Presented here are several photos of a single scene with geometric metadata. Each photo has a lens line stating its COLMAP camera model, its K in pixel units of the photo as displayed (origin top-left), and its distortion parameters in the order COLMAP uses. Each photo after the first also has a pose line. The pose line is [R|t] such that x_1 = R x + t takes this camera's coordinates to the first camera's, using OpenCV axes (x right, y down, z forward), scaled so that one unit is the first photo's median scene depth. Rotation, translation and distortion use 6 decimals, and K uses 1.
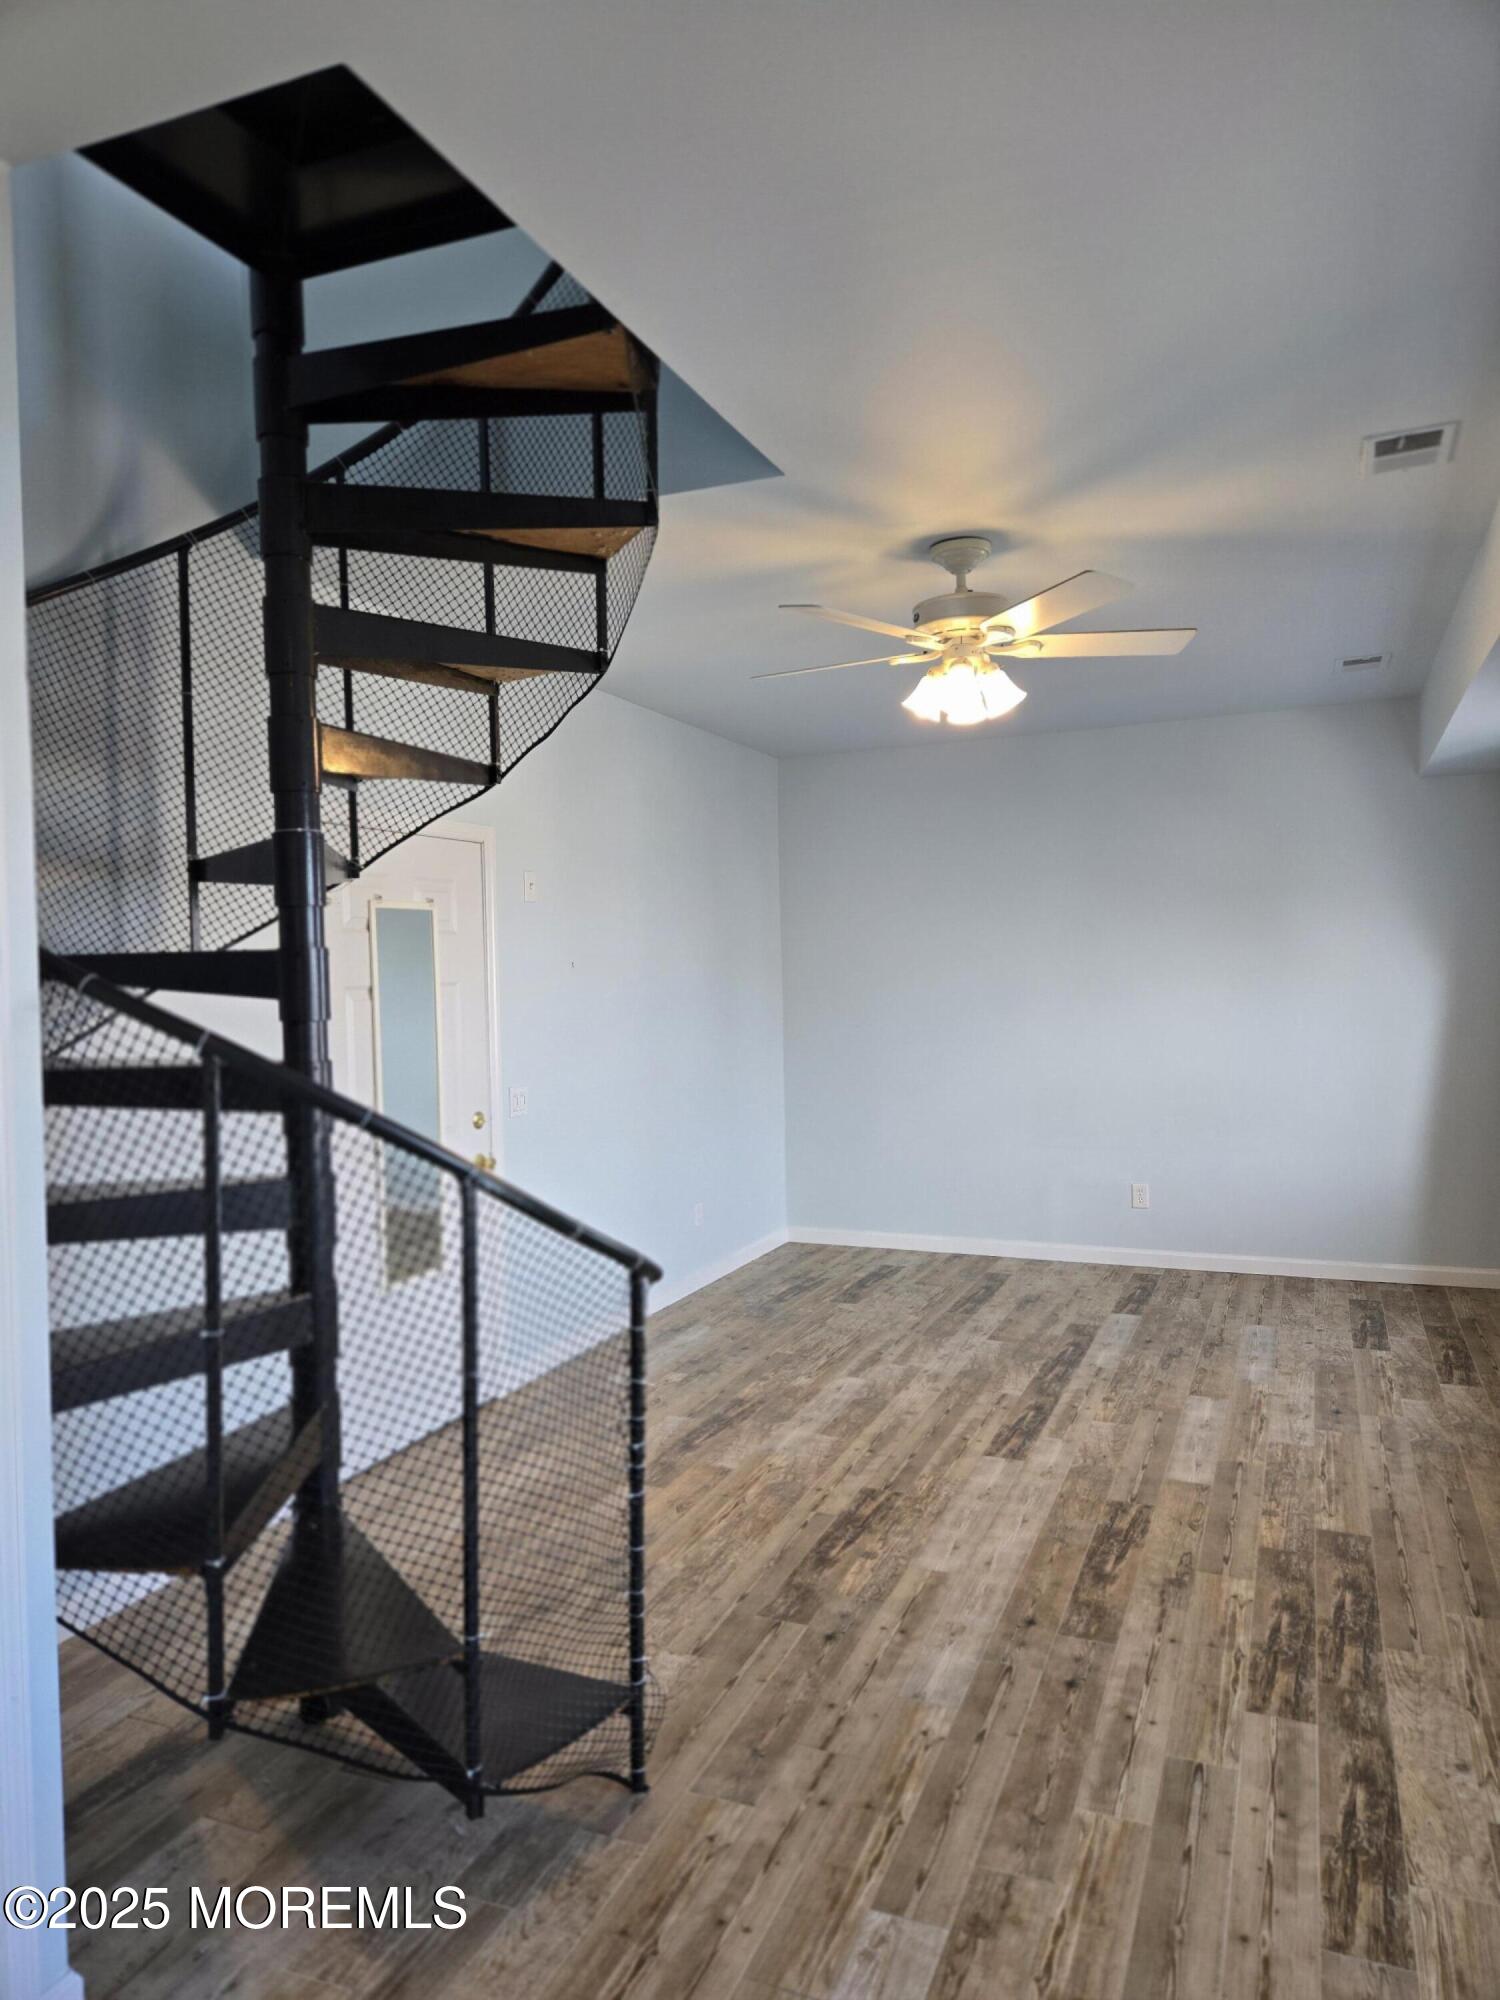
lens RADIAL K [[1342.4, 0, 767.9], [0, 1342.4, 1003.5], [0, 0, 1]] dist [0.084263, -0.067126]
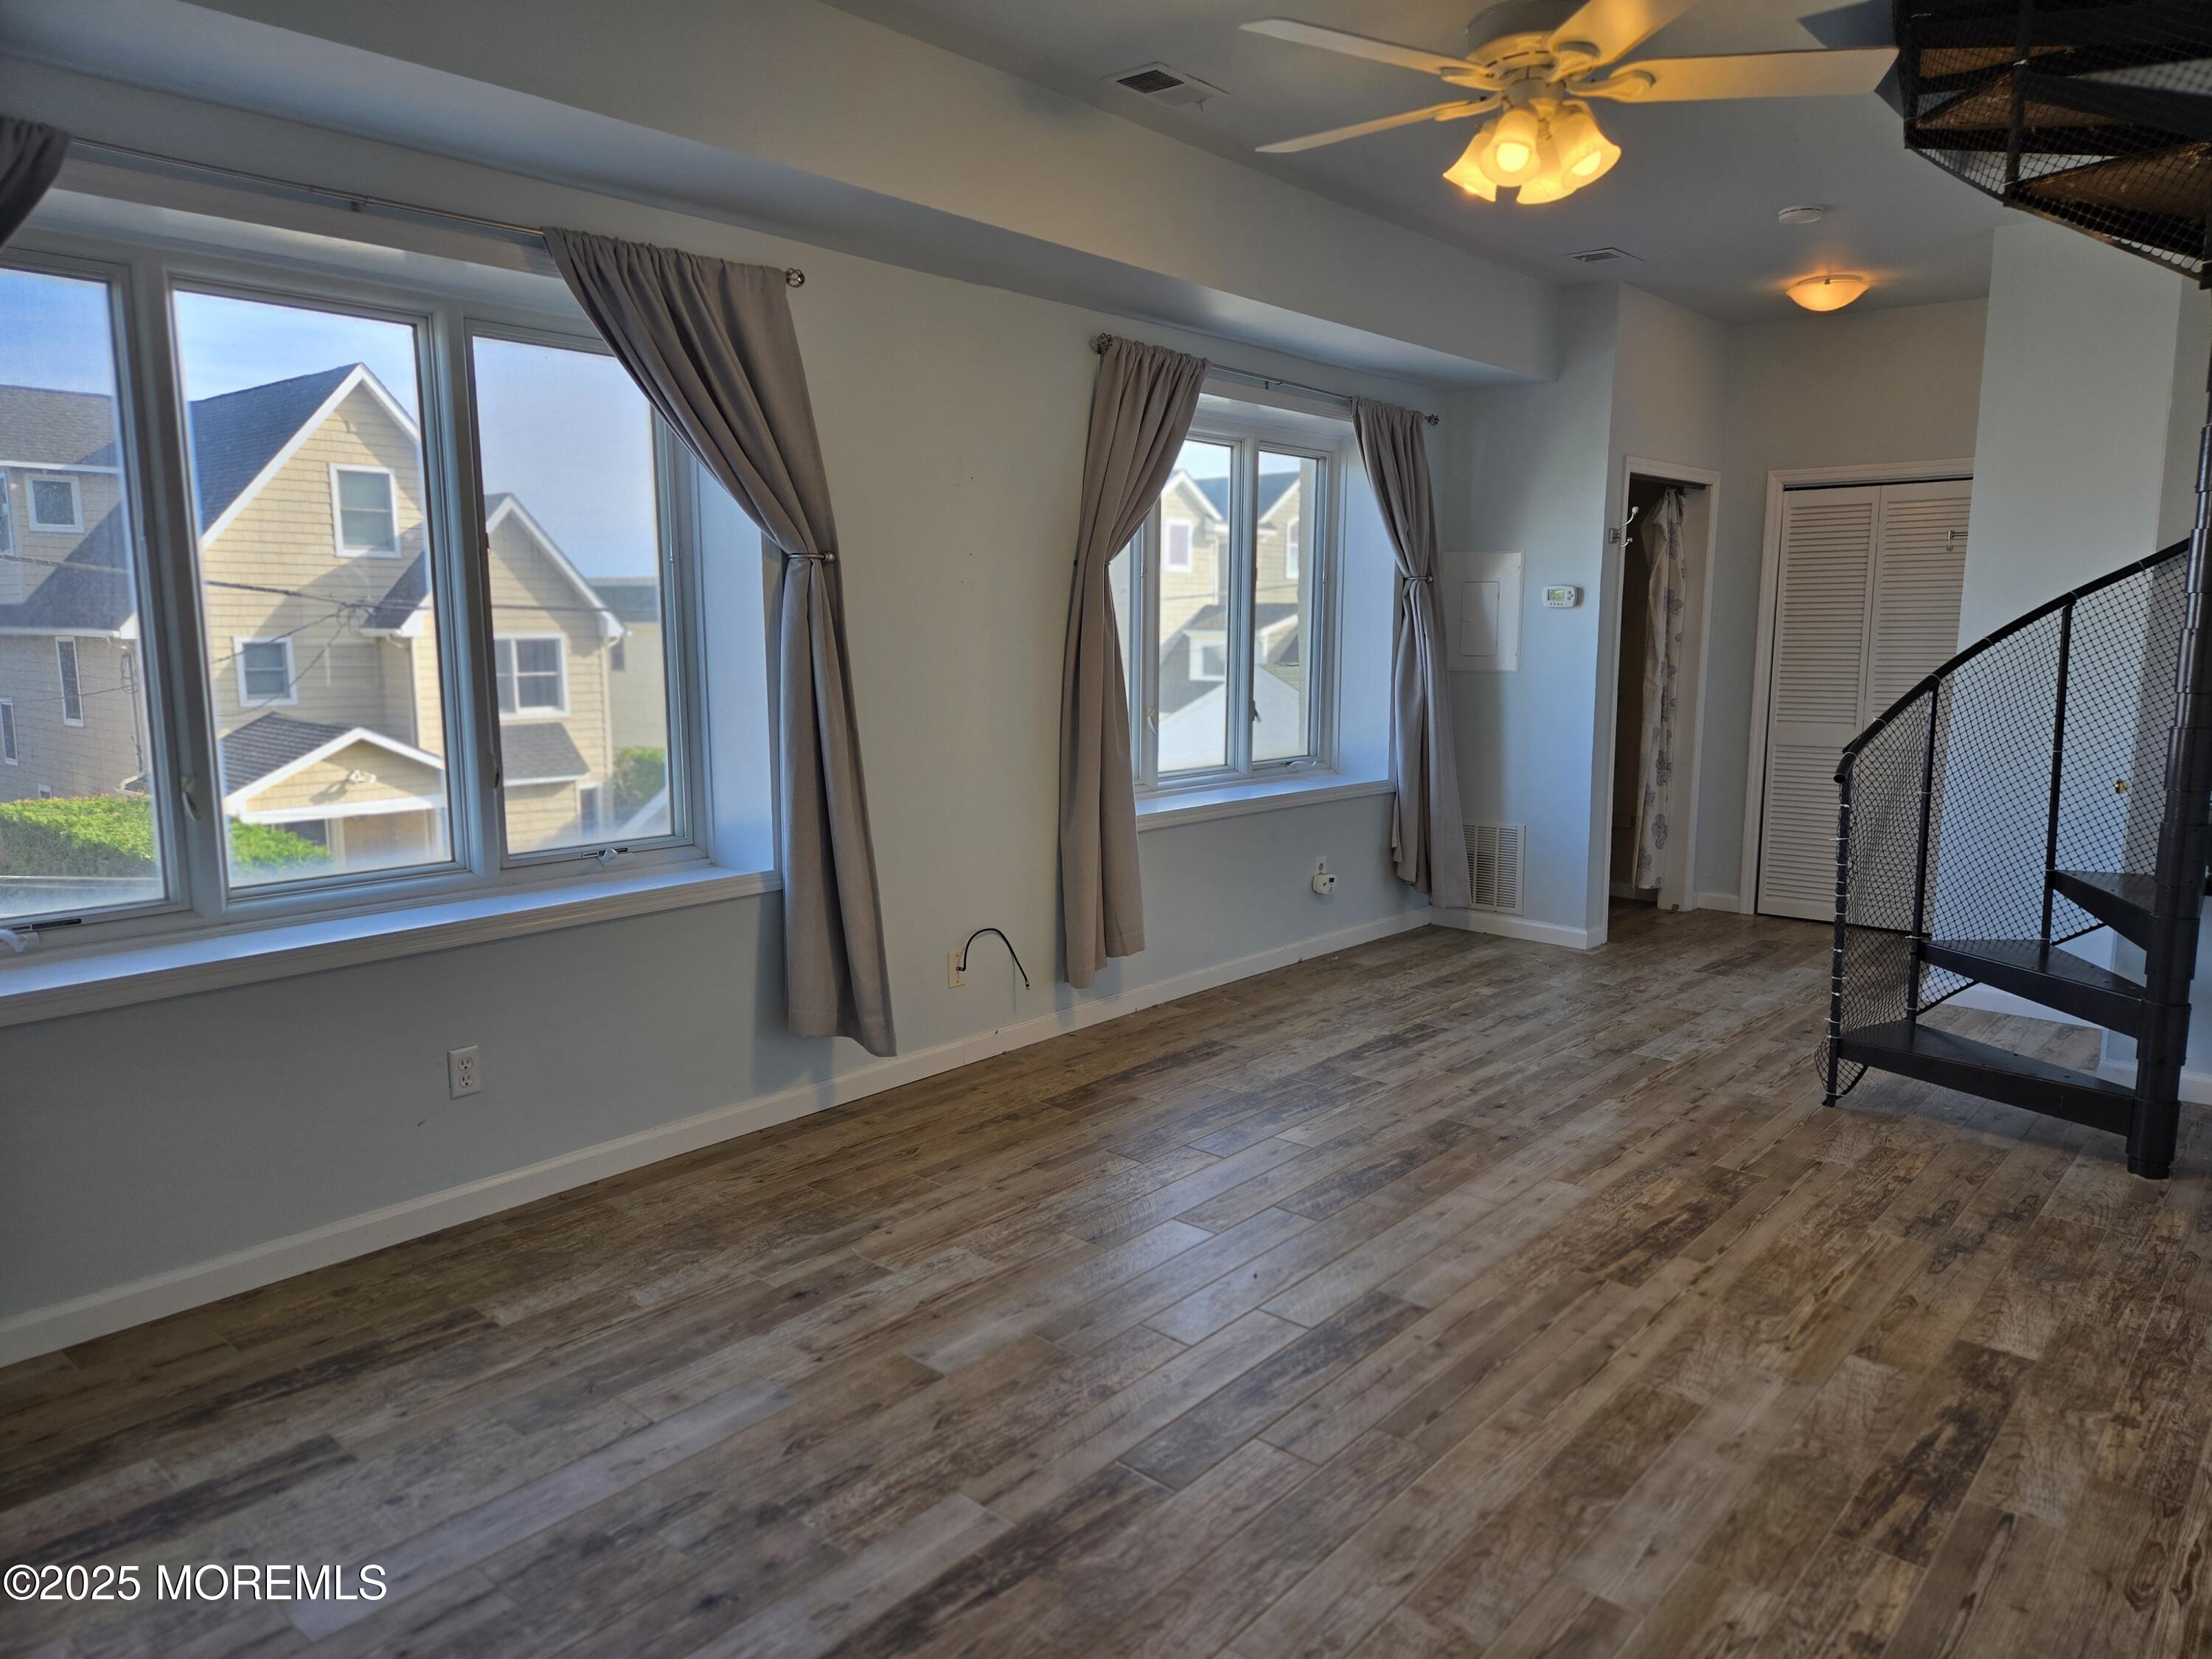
lens RADIAL K [[1470.1, 0, 1114.3], [0, 1470.1, 826.8], [0, 0, 1]] dist [0.080502, -0.066324]
pose [[-0.944055, -0.031147, 0.328315, 0.083618], [0.024666, 0.986073, 0.164473, -0.020024], [-0.328865, 0.163370, -0.930139, 1.883886]]
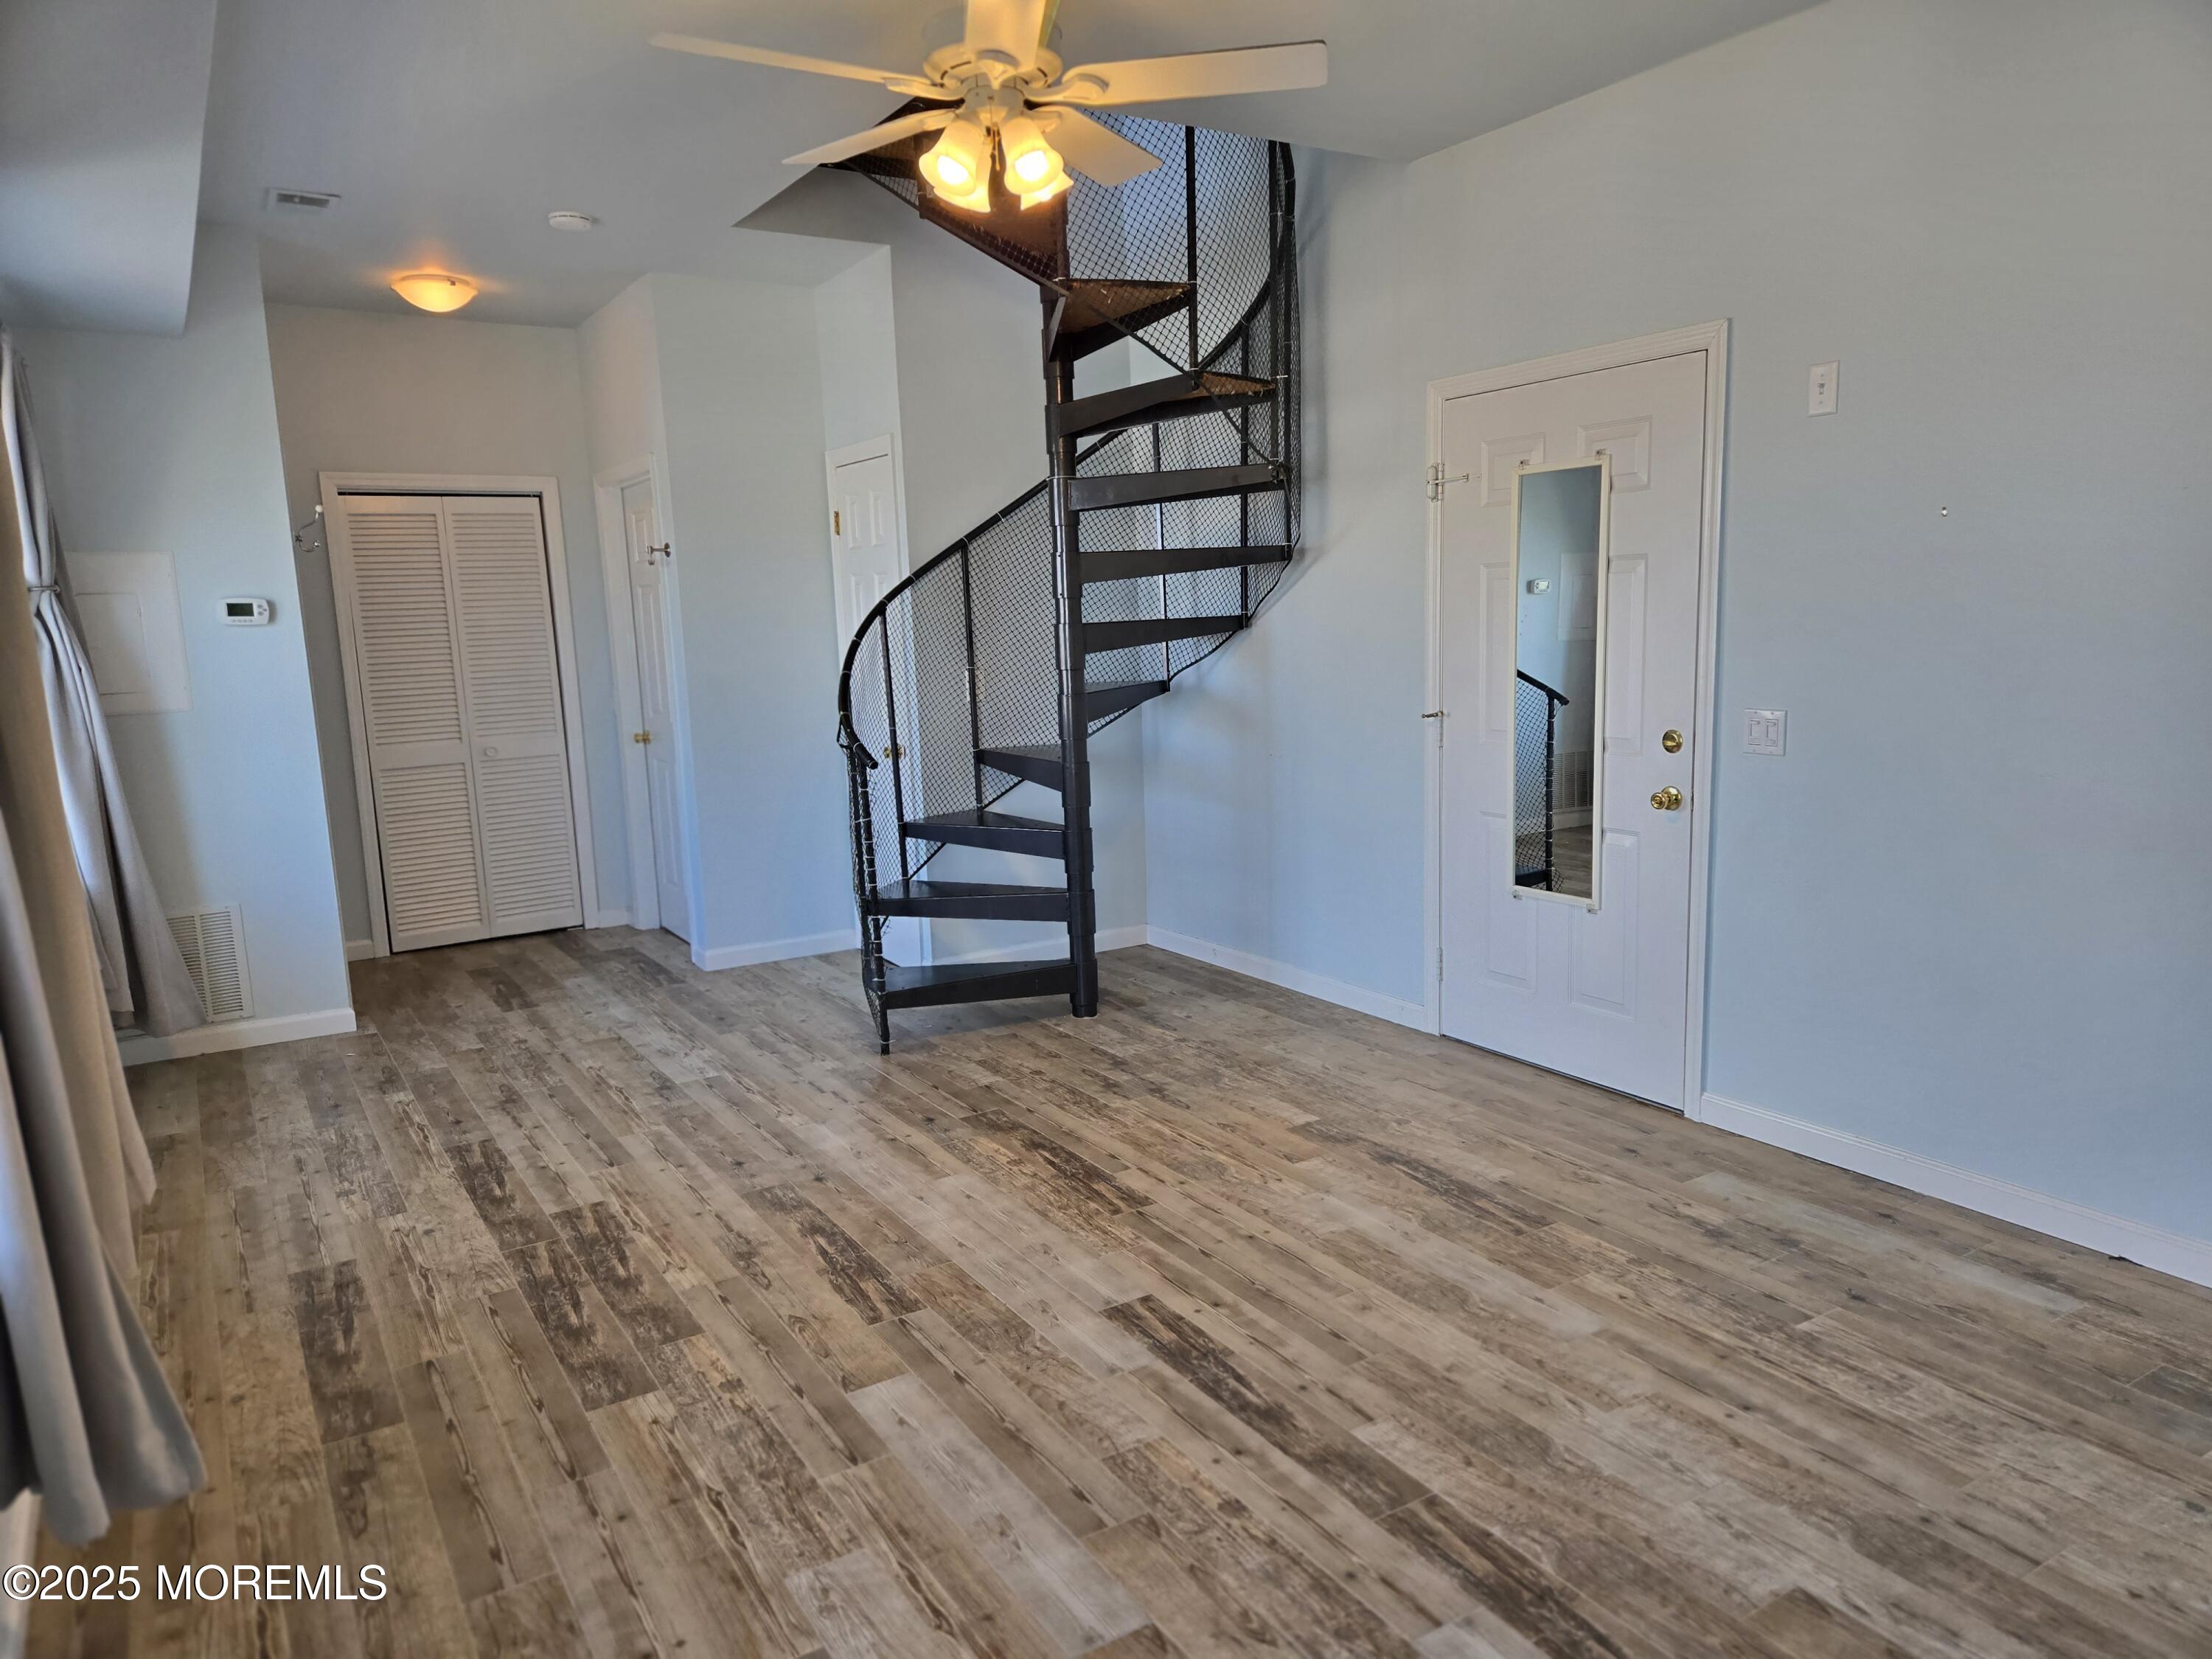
lens RADIAL K [[1484.7, 0, 1106.0], [0, 1484.7, 829.5], [0, 0, 1]] dist [0.084263, -0.067126]
pose [[-0.590690, 0.161091, -0.790655, 0.805938], [0.019895, 0.982479, 0.185310, -0.032727], [0.806653, 0.093731, -0.583546, 1.562640]]
